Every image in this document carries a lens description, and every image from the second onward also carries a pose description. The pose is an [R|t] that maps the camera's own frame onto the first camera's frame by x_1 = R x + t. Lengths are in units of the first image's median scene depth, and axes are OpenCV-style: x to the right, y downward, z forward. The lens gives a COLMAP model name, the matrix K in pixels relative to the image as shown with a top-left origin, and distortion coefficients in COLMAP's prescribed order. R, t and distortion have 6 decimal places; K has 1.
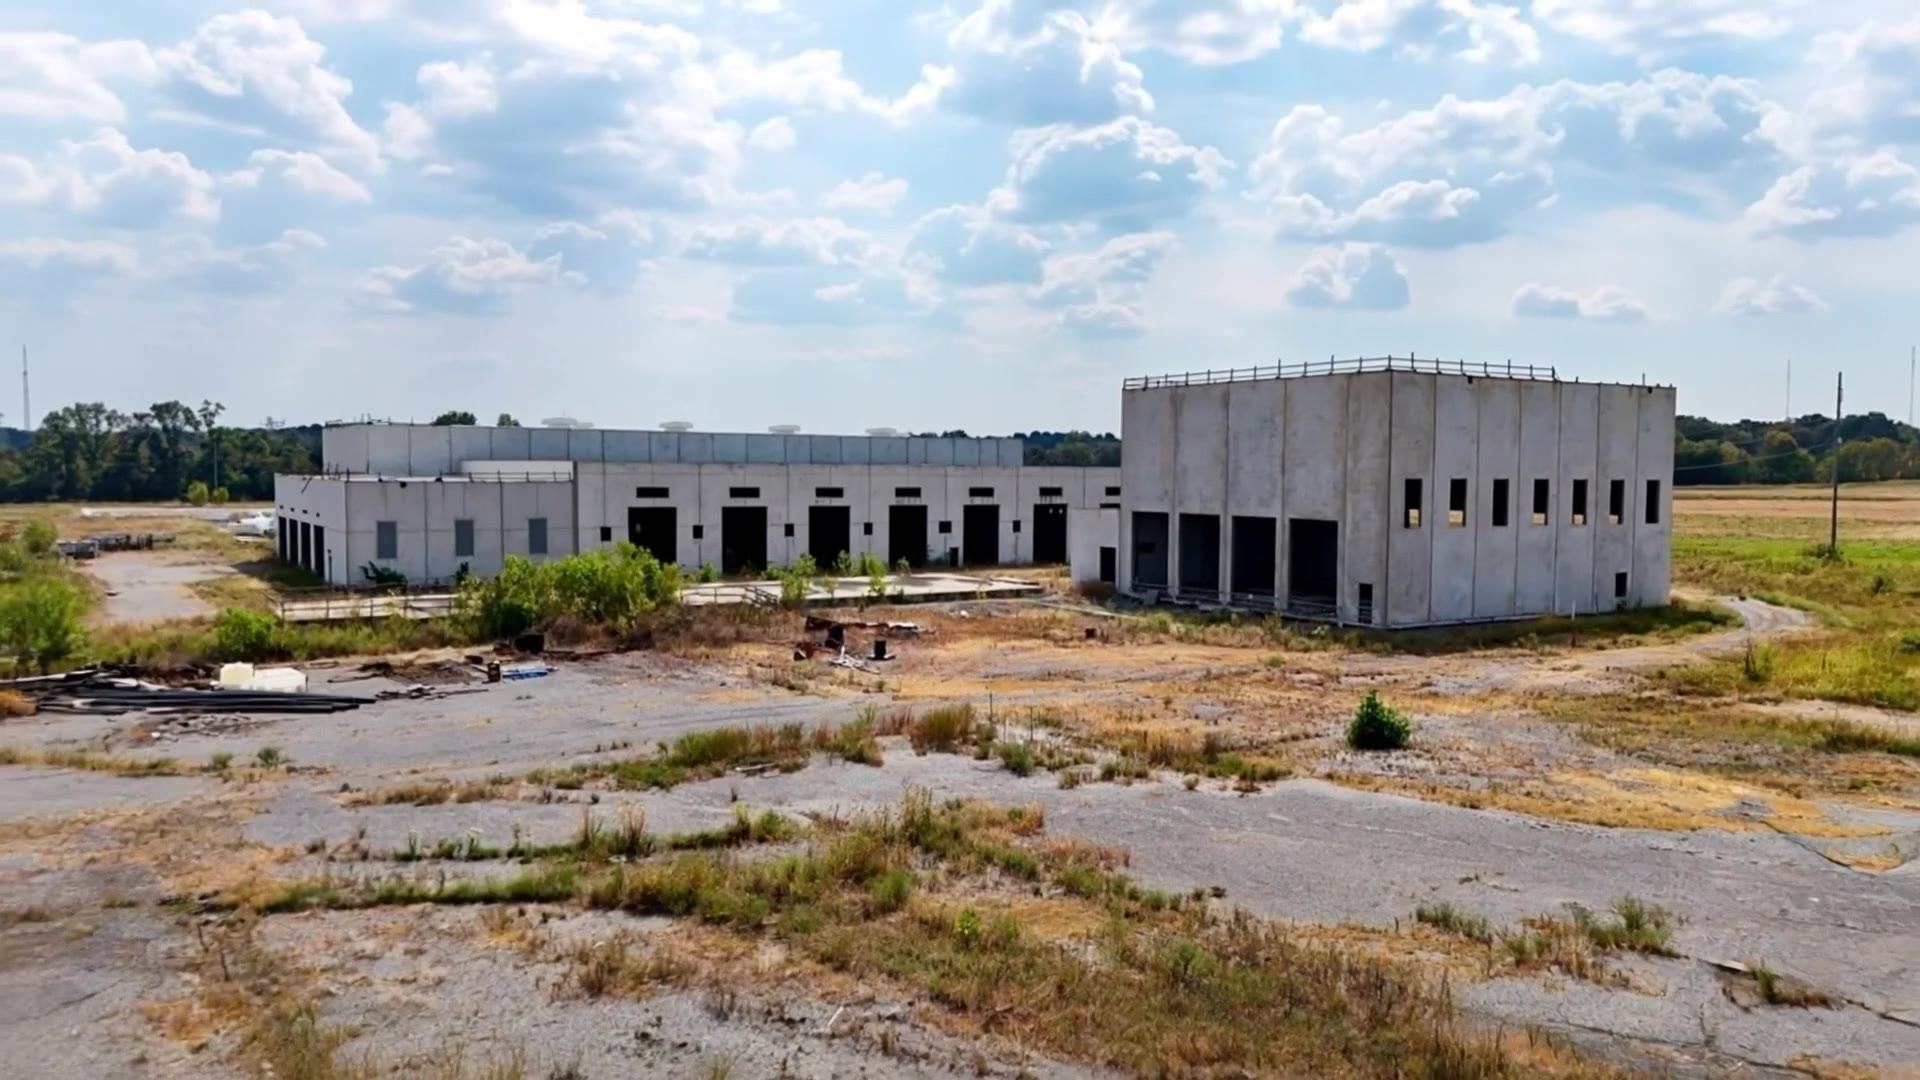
lens RADIAL K [[1477.6, 0, 943.1], [0, 1477.6, 526.4], [0, 0, 1]] dist [0.016758, -0.004909]
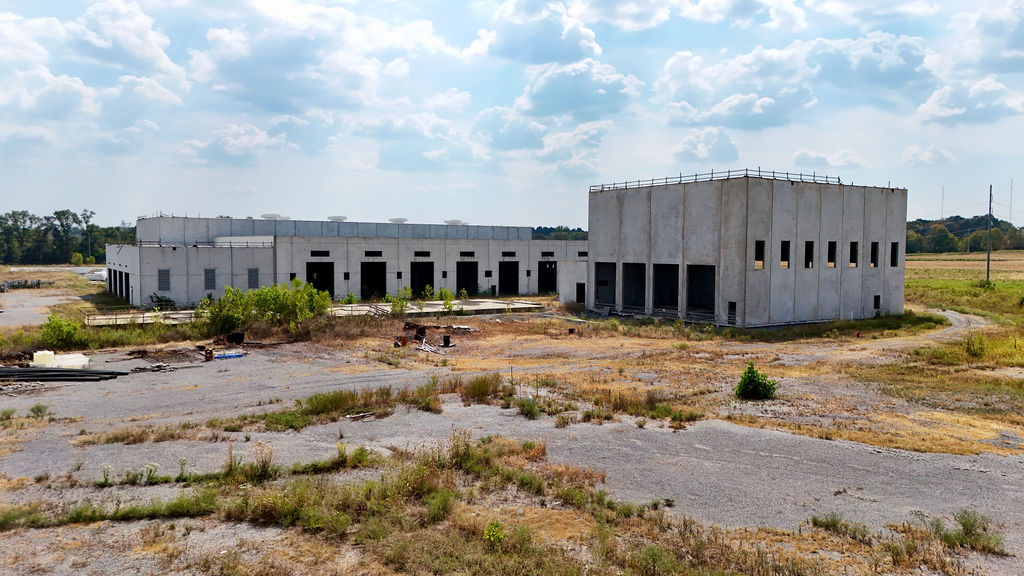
lens RADIAL K [[776.9, 0, 505.4], [0, 776.9, 296.6], [0, 0, 1]] dist [0.047042, -0.031457]
pose [[0.999803, -0.004140, 0.019422, 0.005032], [0.003701, 0.999738, 0.022567, 0.011034], [-0.019511, -0.022490, 0.999557, 0.095838]]
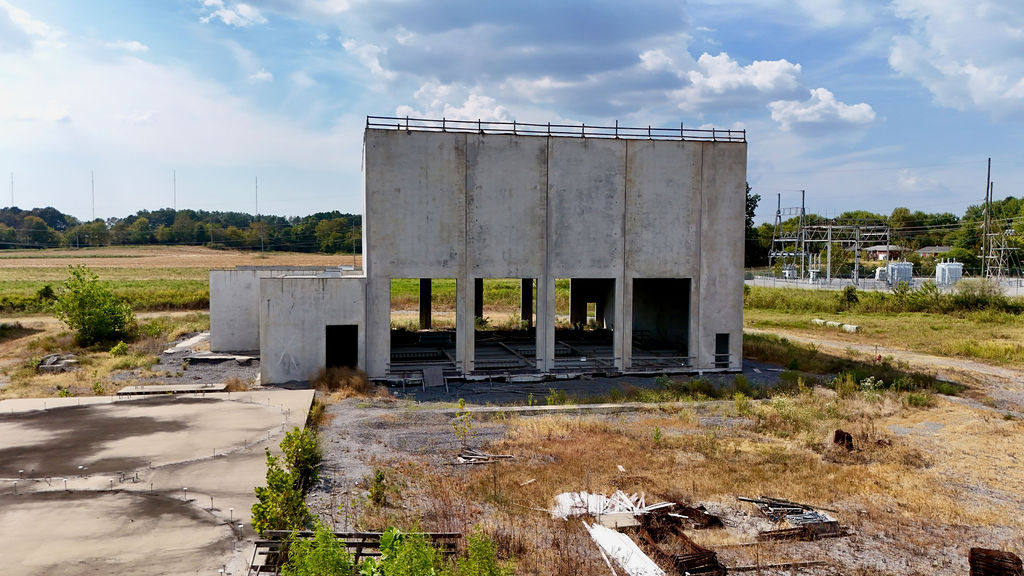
lens RADIAL K [[776.9, 0, 511.6], [0, 776.9, 289.2], [0, 0, 1]] dist [0.047042, -0.031457]
pose [[0.331018, -0.056709, 0.941919, -0.301641], [0.035423, 0.998236, 0.047651, -0.026449], [-0.942959, 0.017592, 0.332443, 0.906597]]
